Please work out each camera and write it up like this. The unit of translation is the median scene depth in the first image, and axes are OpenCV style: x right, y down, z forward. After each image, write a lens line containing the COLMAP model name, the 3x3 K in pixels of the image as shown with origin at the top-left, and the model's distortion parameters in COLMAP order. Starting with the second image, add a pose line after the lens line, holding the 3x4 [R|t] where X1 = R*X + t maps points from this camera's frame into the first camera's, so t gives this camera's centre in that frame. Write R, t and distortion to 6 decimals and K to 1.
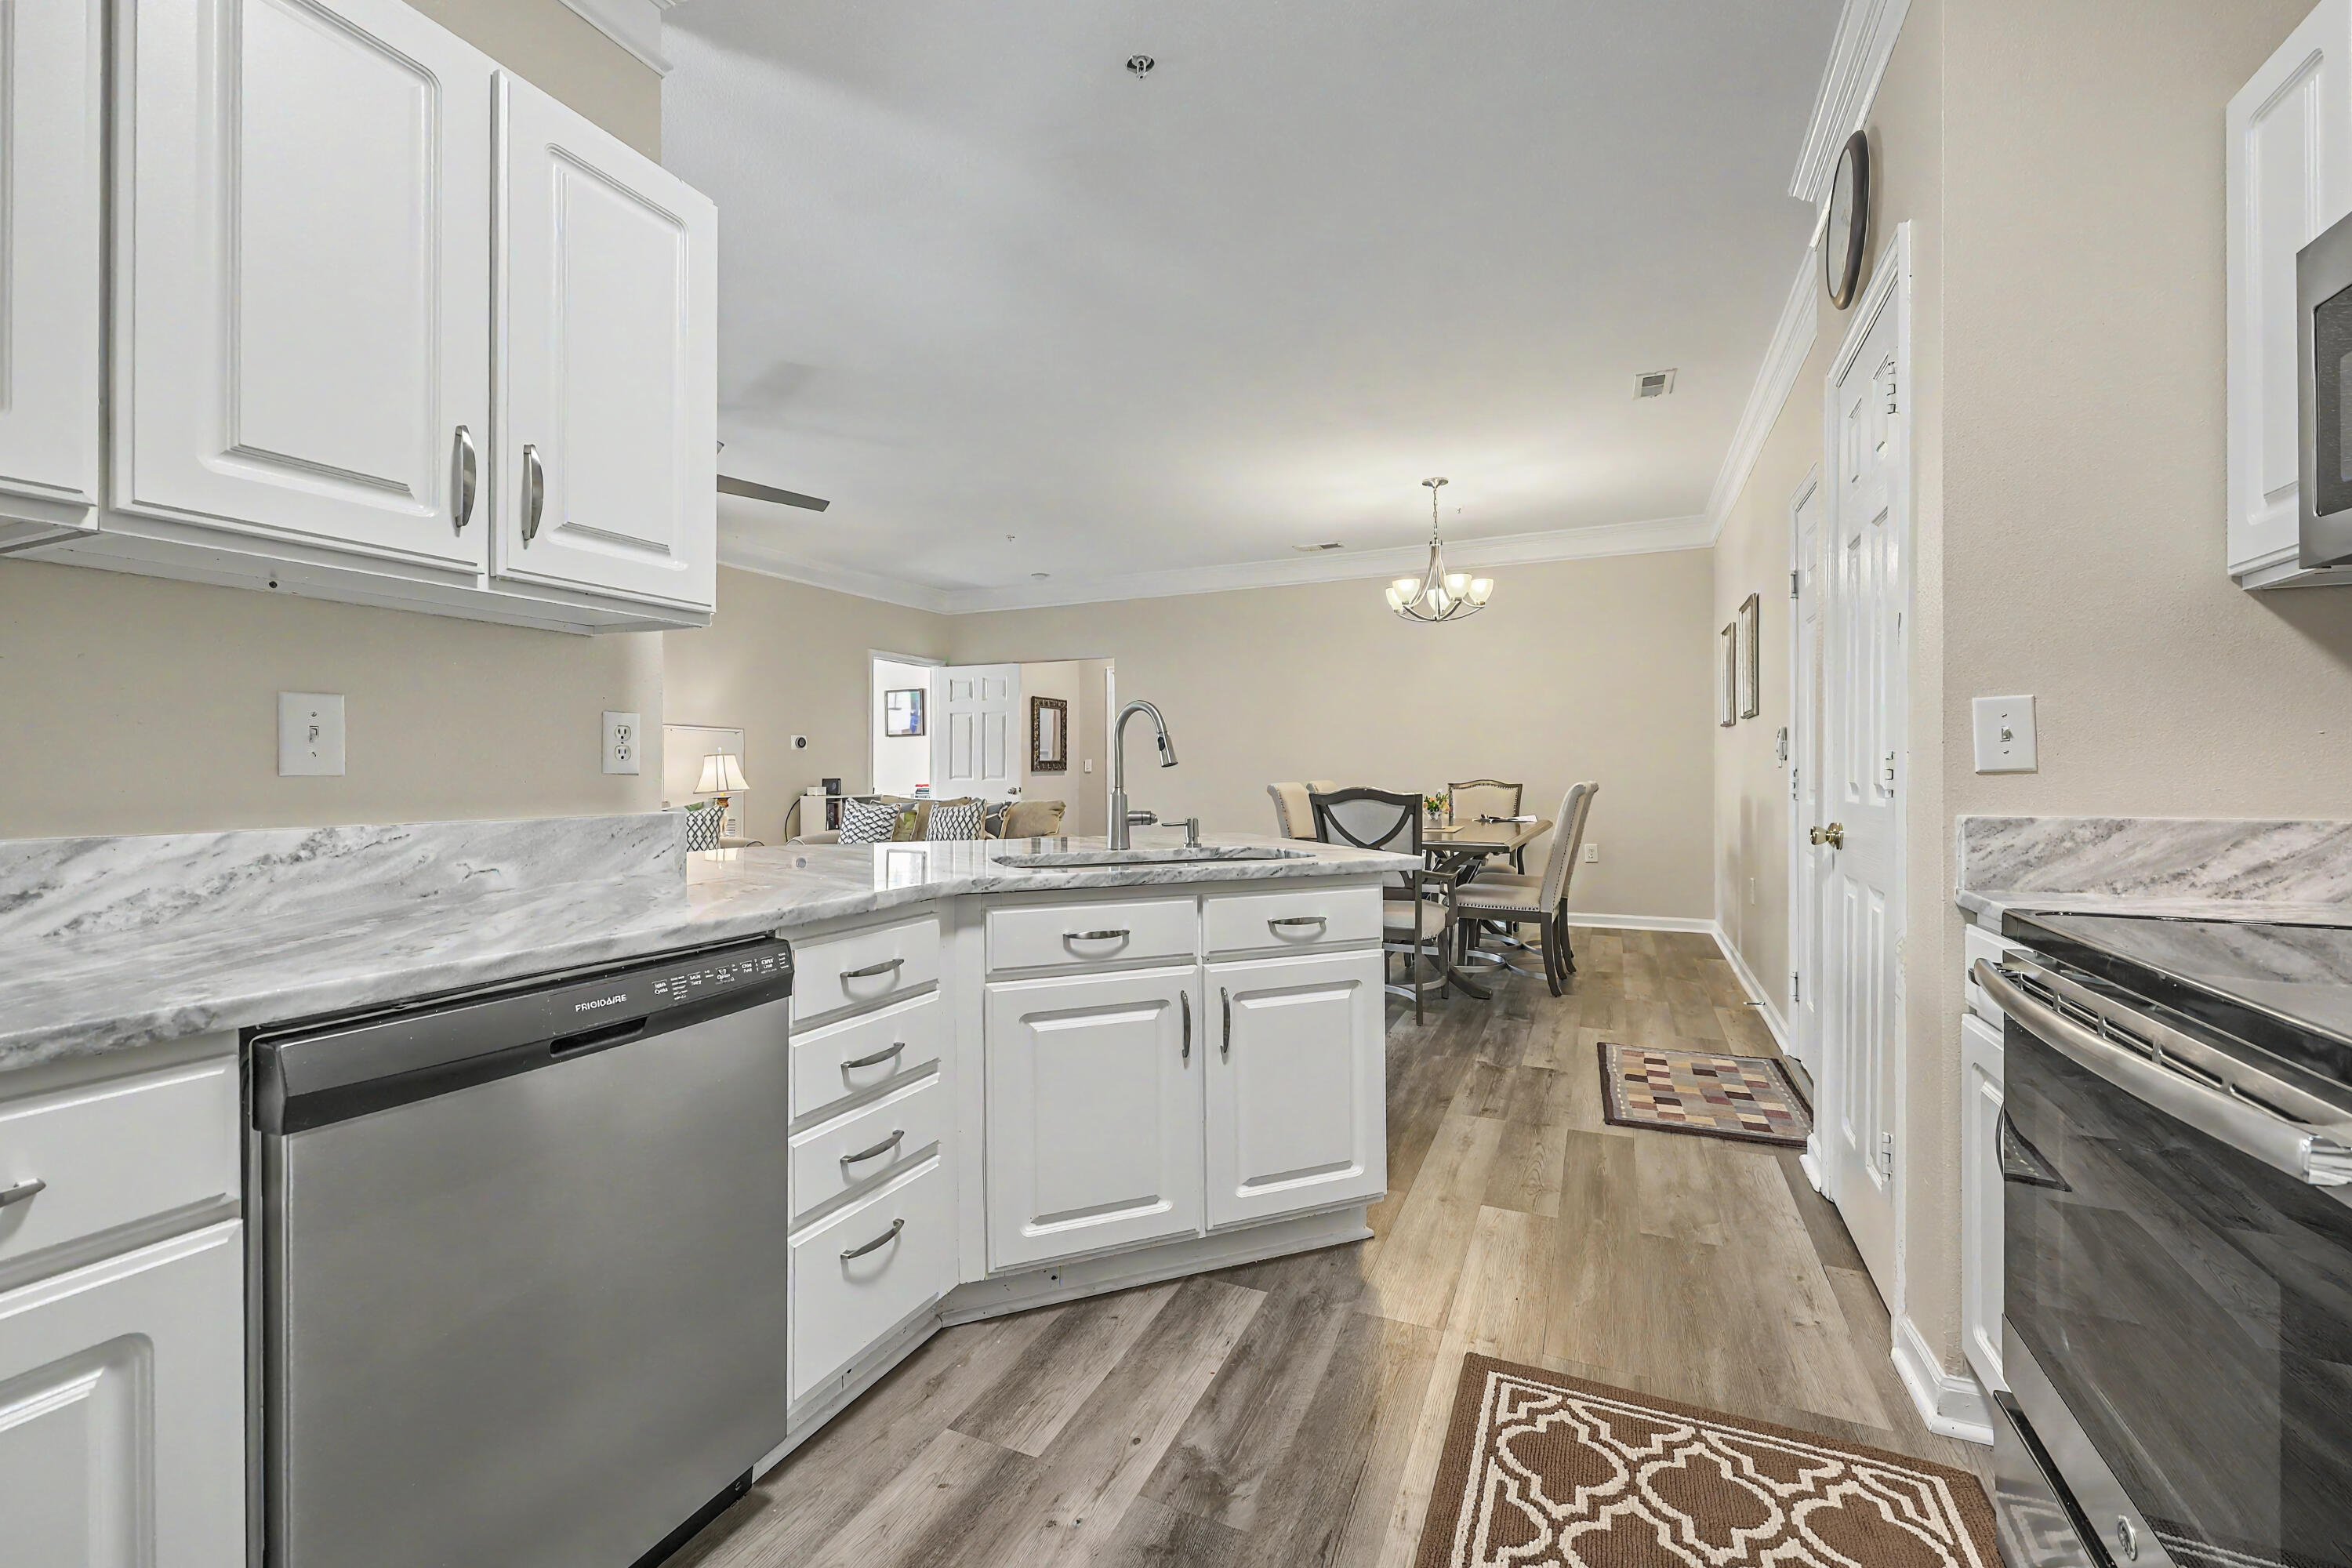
lens RADIAL K [[950.8, 0, 1171.1], [0, 950.8, 772.1], [0, 0, 1]] dist [-0.006582, 0.001306]
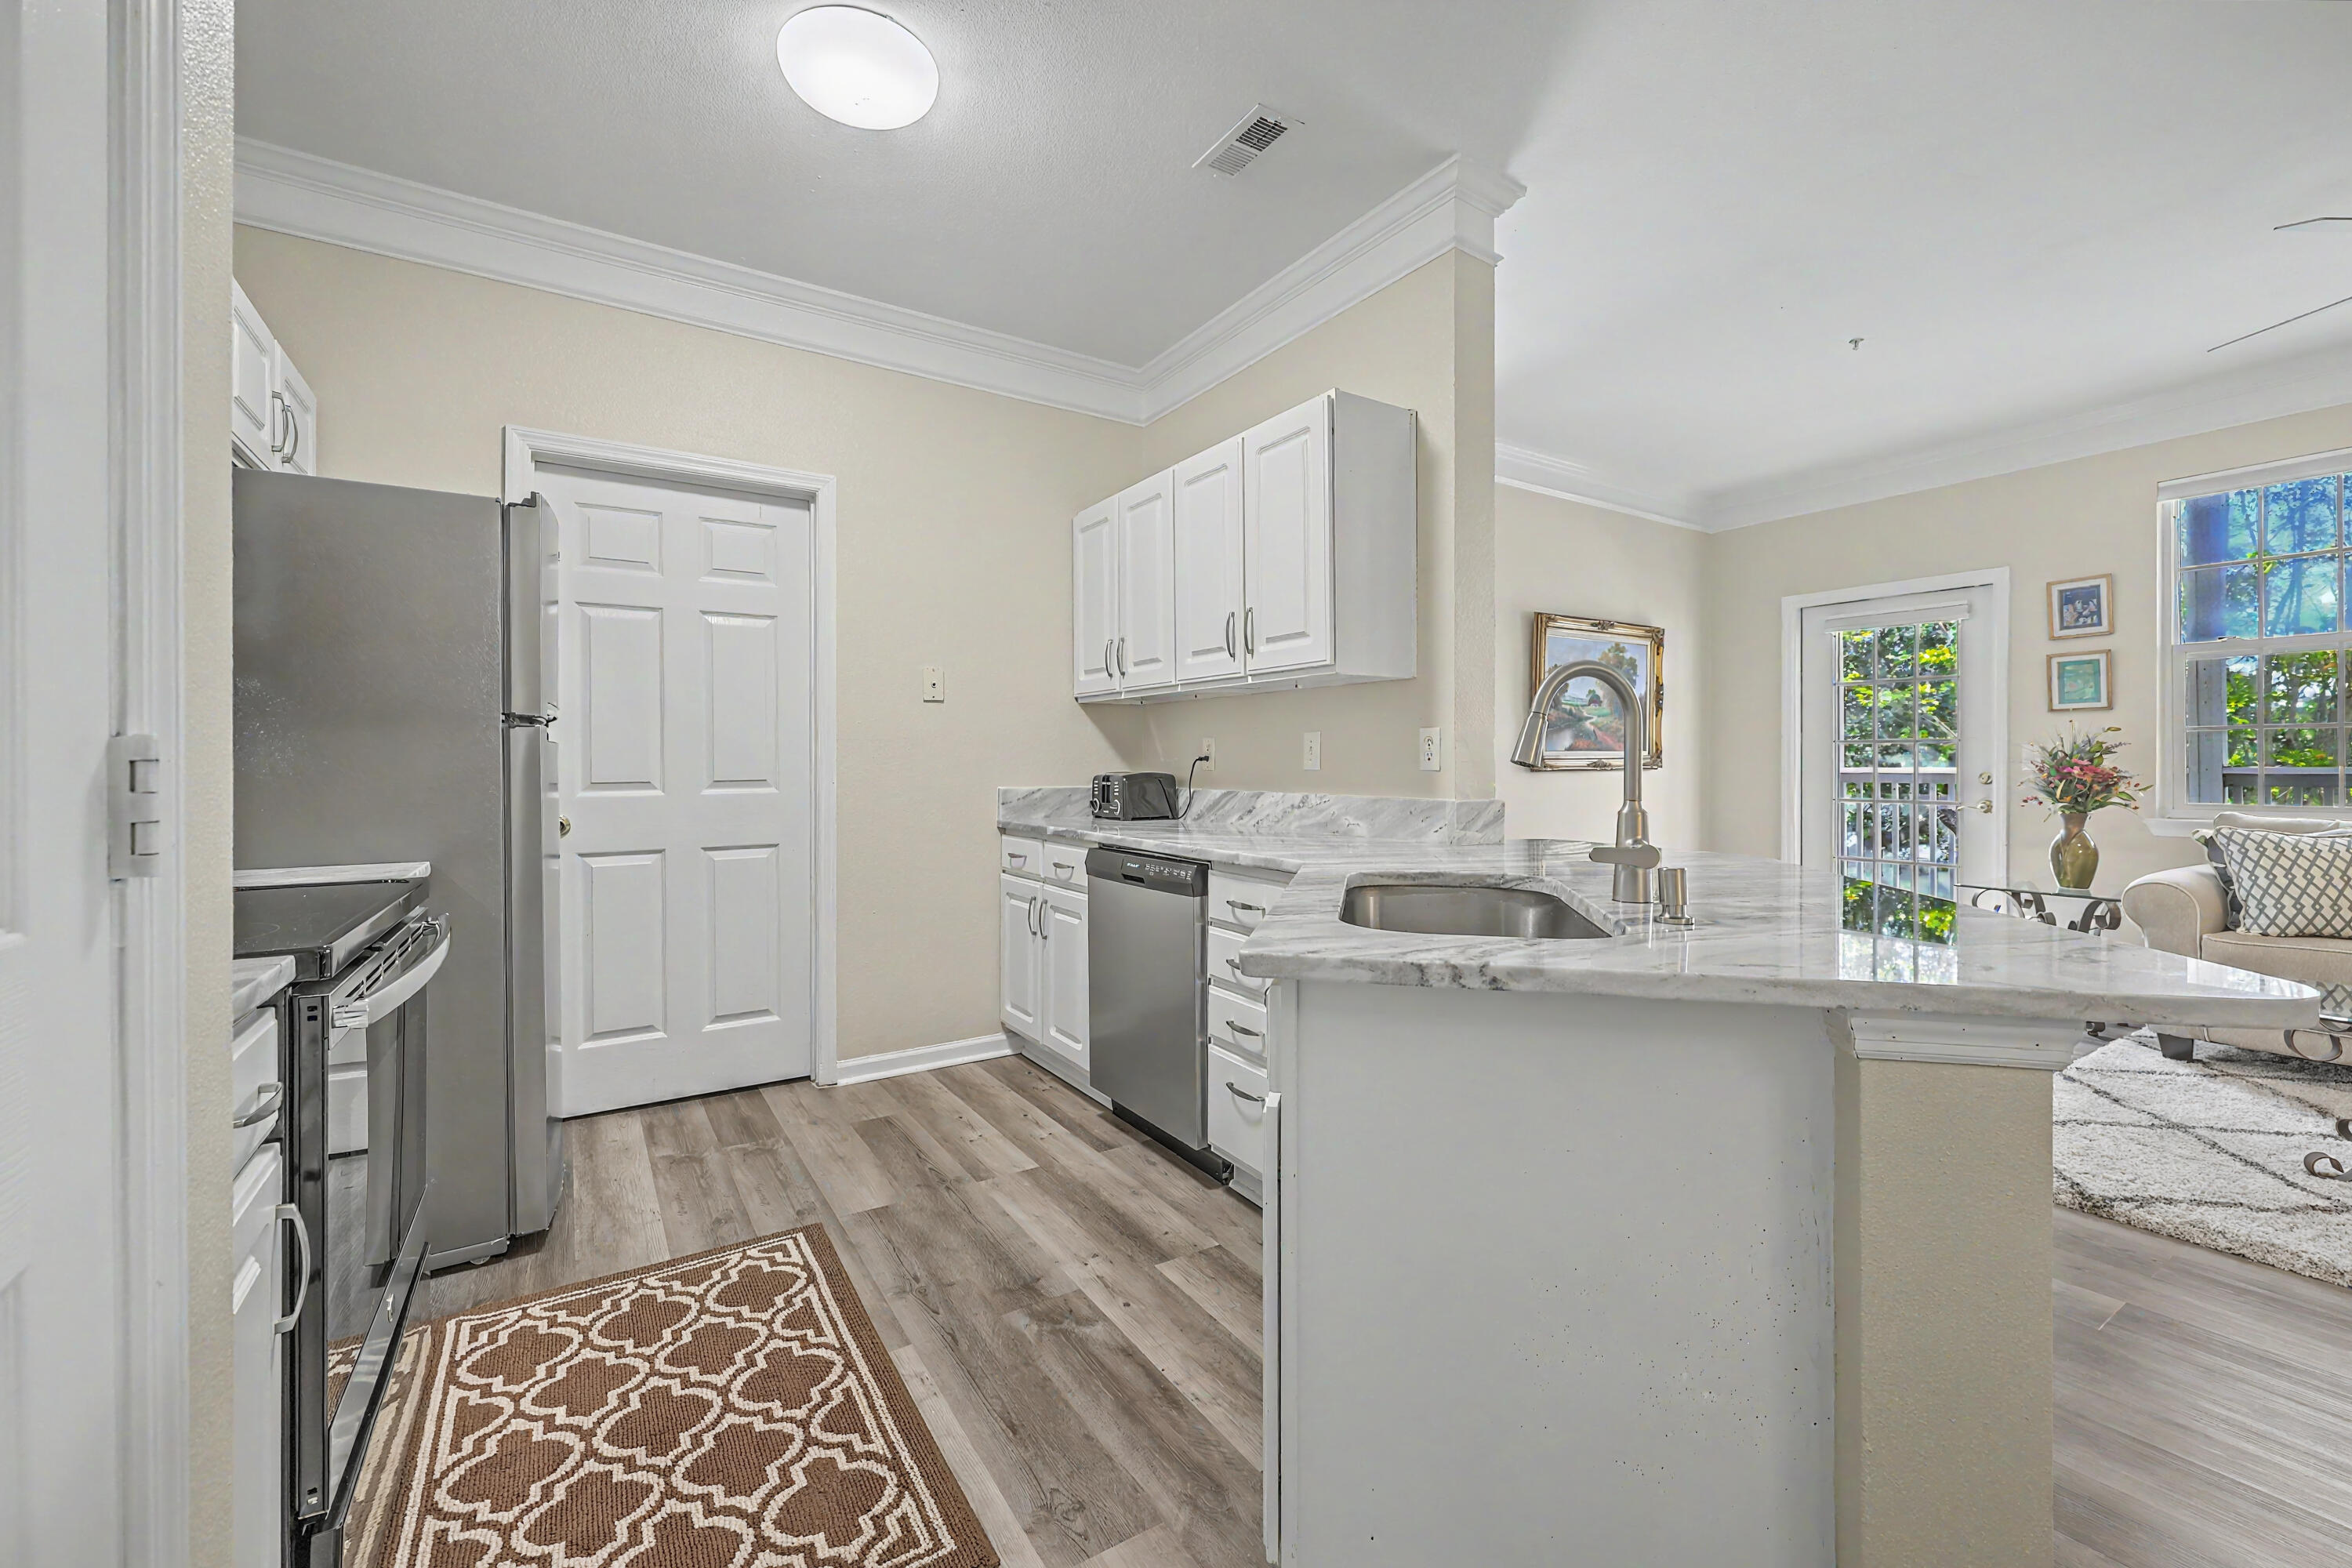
lens RADIAL K [[950.8, 0, 1179.7], [0, 950.8, 764.3], [0, 0, 1]] dist [-0.006582, 0.001306]
pose [[-0.538369, 0.003246, -0.842703, 0.256976], [0.000512, 0.999994, 0.003525, -0.003944], [0.842709, 0.001466, -0.538367, 0.451521]]
